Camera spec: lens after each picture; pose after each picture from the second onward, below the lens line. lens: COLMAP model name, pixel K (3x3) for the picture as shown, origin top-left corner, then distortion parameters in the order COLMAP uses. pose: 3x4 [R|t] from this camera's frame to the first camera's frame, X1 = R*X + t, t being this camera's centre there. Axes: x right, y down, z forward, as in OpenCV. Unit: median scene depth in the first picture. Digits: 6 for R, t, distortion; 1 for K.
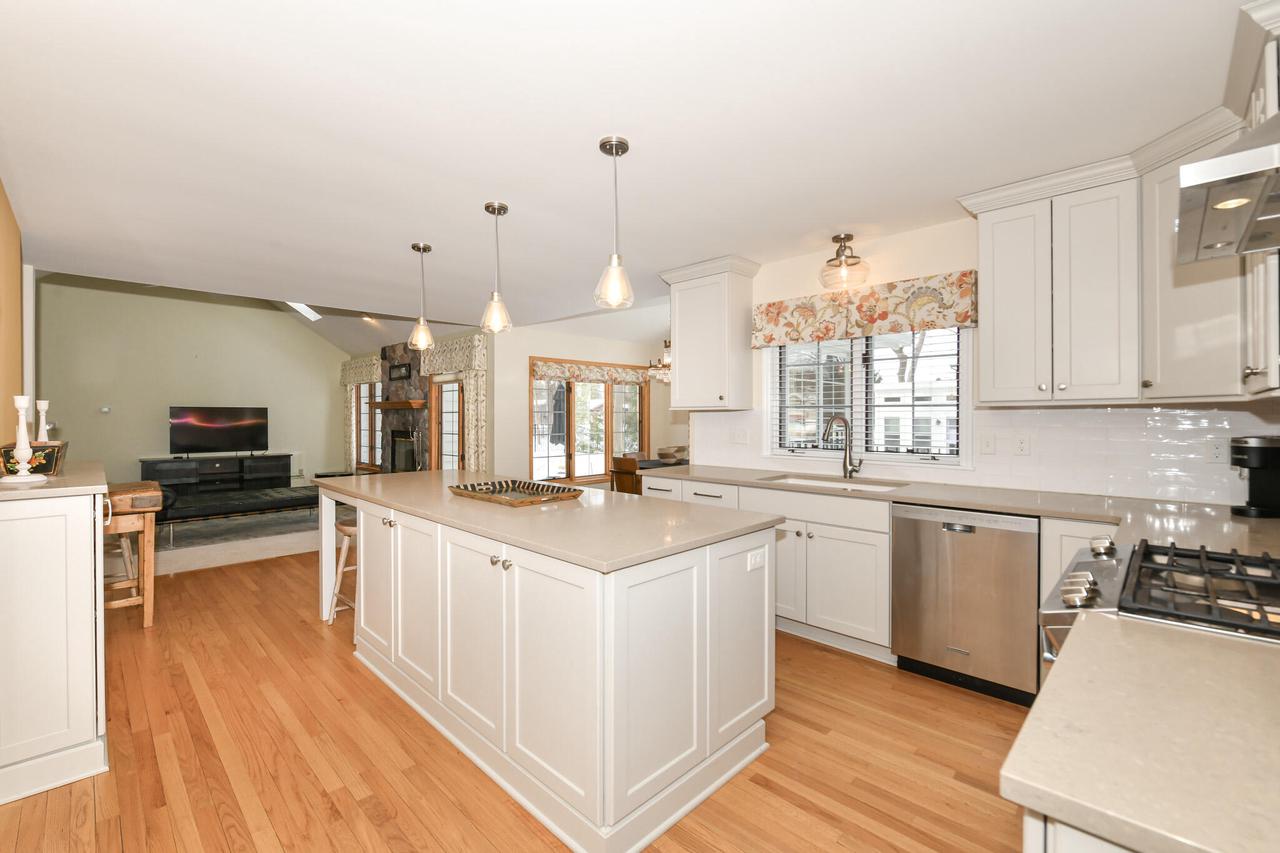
lens RADIAL K [[538.2, 0, 614.7], [0, 538.2, 417.6], [0, 0, 1]] dist [-0.013272, 0.001105]
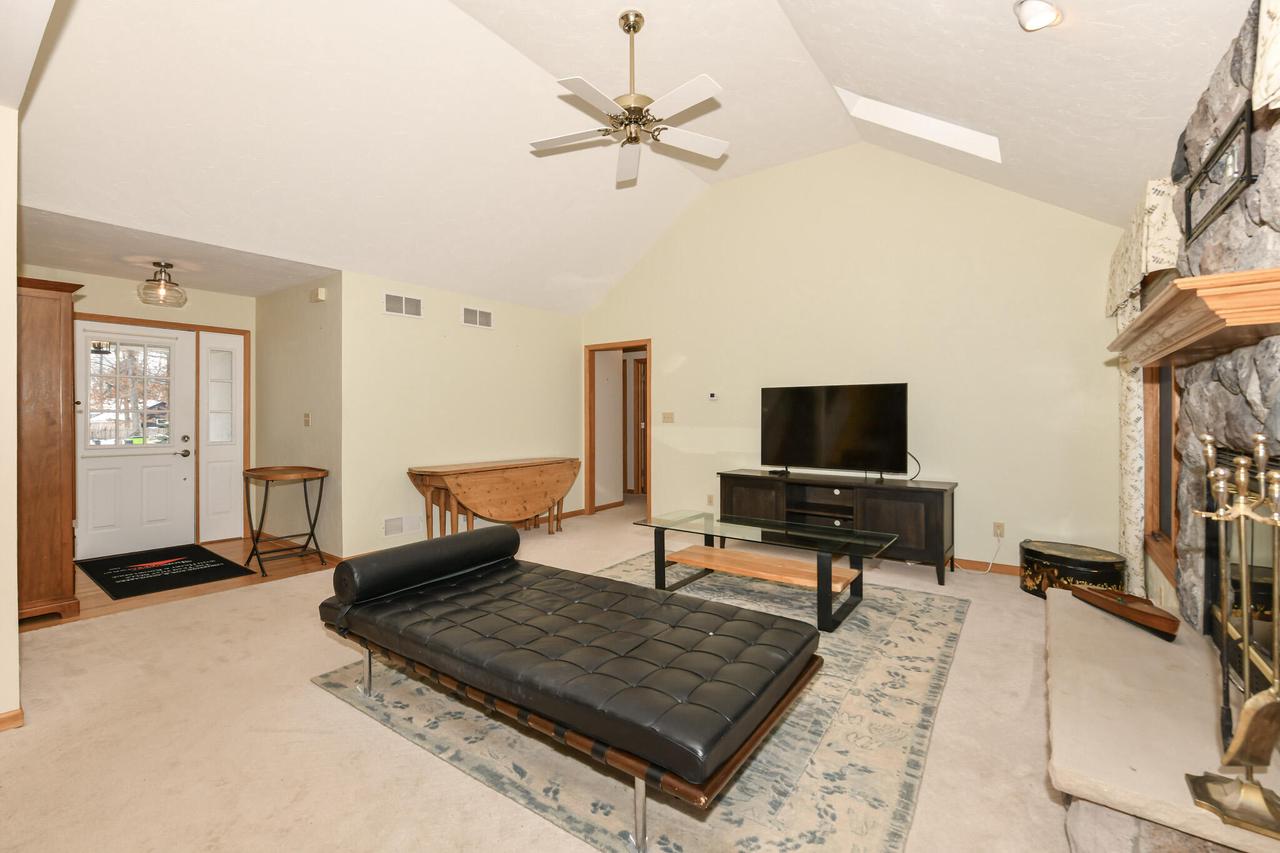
lens RADIAL K [[538.2, 0, 651.3], [0, 538.2, 417.4], [0, 0, 1]] dist [-0.013272, 0.001105]
pose [[0.169861, 0.007803, -0.985437, -0.569639], [-0.001130, 0.999970, 0.007724, 0.020468], [0.985467, -0.000198, 0.169865, 1.802857]]
